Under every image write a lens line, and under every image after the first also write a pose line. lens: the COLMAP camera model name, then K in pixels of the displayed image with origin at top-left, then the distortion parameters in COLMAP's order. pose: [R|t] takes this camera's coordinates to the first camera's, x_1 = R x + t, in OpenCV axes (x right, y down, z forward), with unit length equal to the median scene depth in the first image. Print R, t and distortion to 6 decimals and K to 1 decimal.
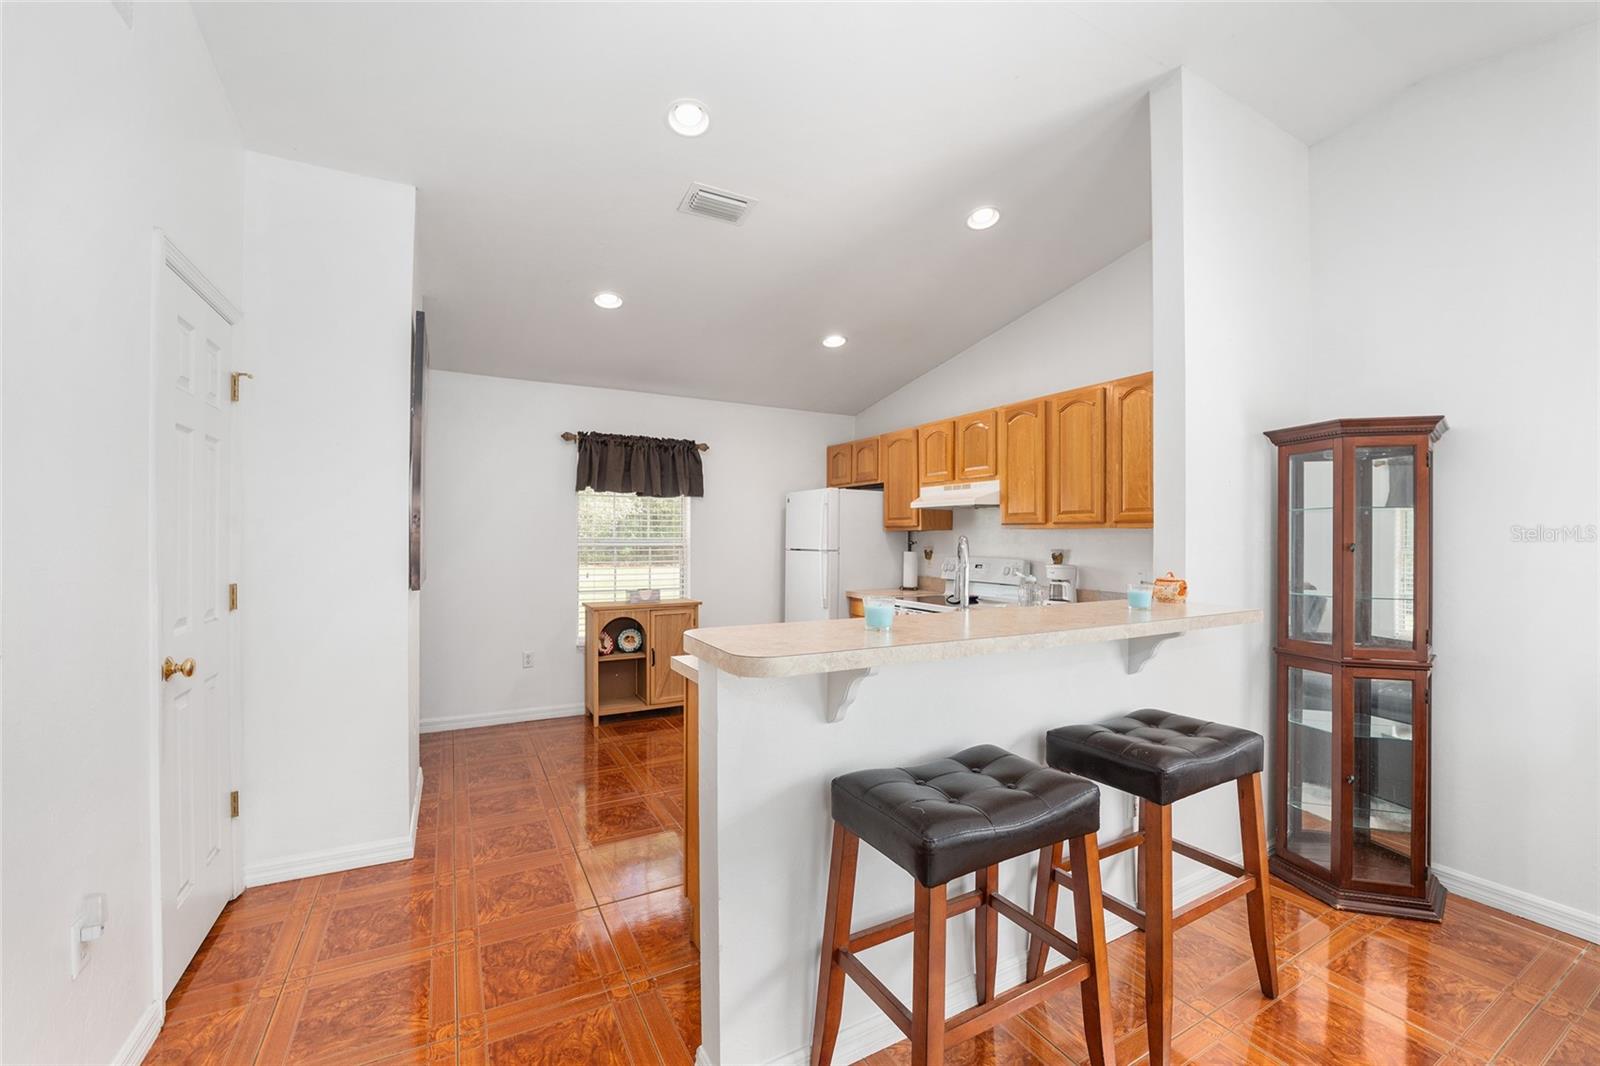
lens RADIAL K [[642.7, 0, 801.4], [0, 642.7, 538.2], [0, 0, 1]] dist [-0.016380, 0.000179]
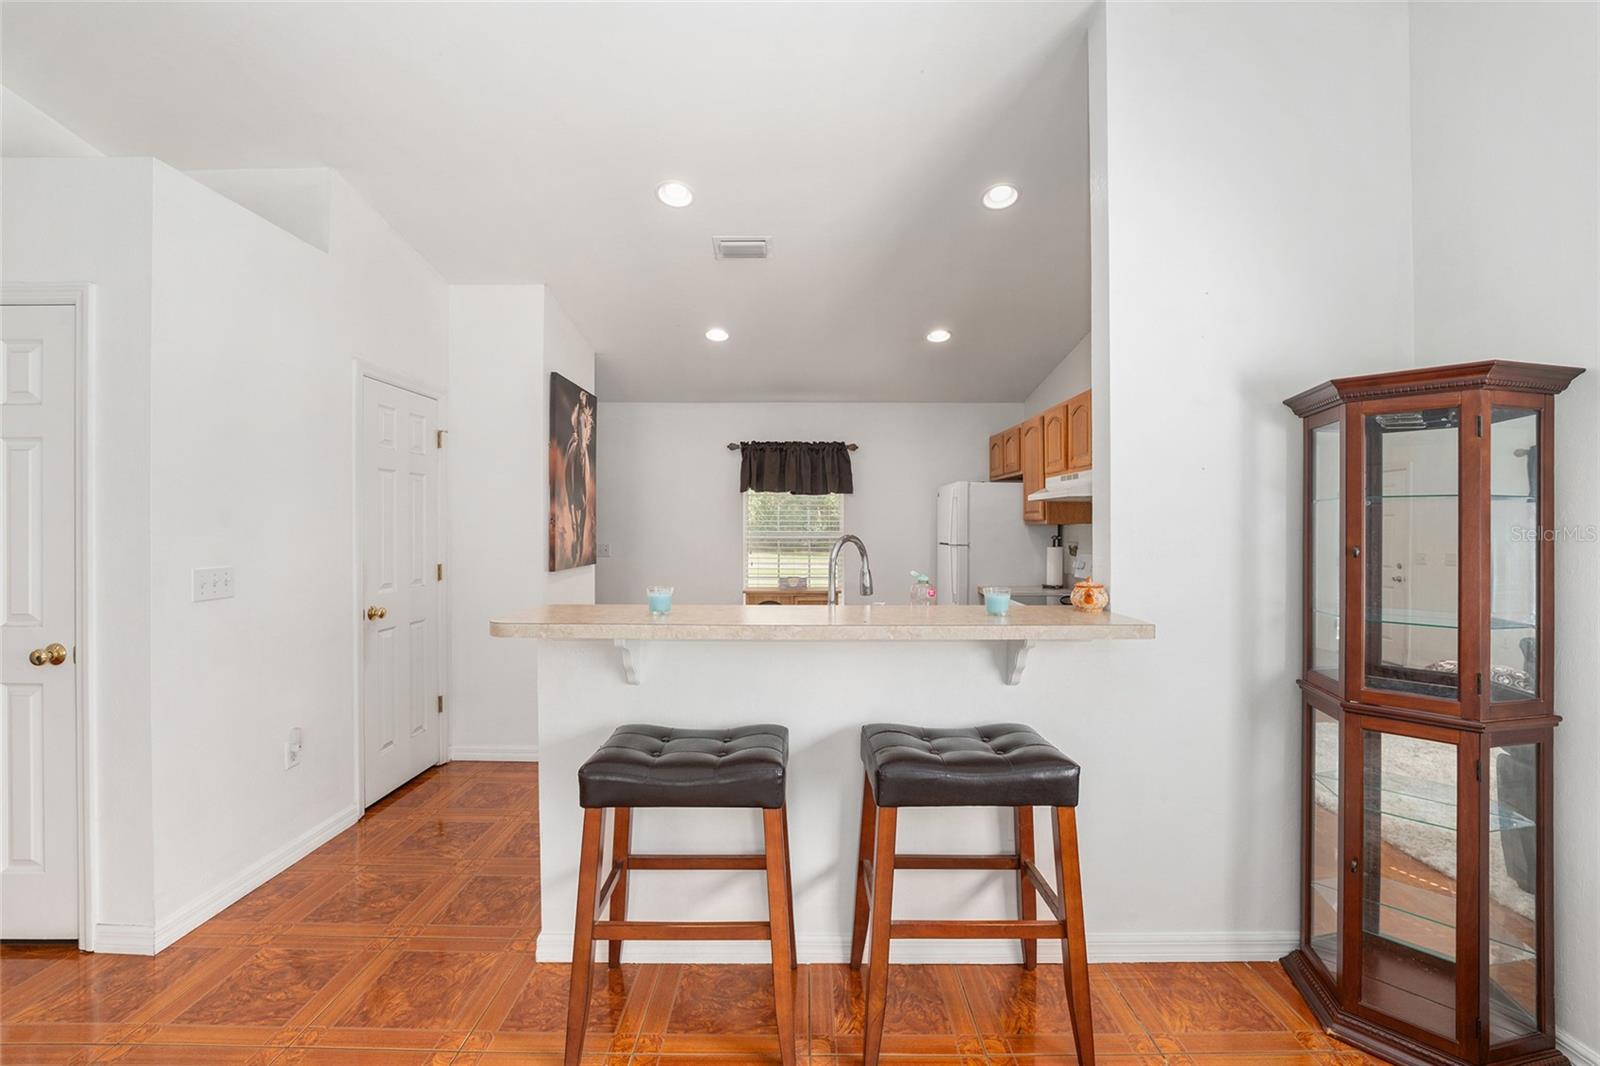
lens RADIAL K [[646.1, 0, 801.5], [0, 646.1, 528.3], [0, 0, 1]] dist [-0.000176, 0.000075]
pose [[0.875070, -0.002335, -0.483990, 0.320271], [0.002387, 0.999997, -0.000508, -0.006488], [0.483990, -0.000711, 0.875073, 0.013175]]
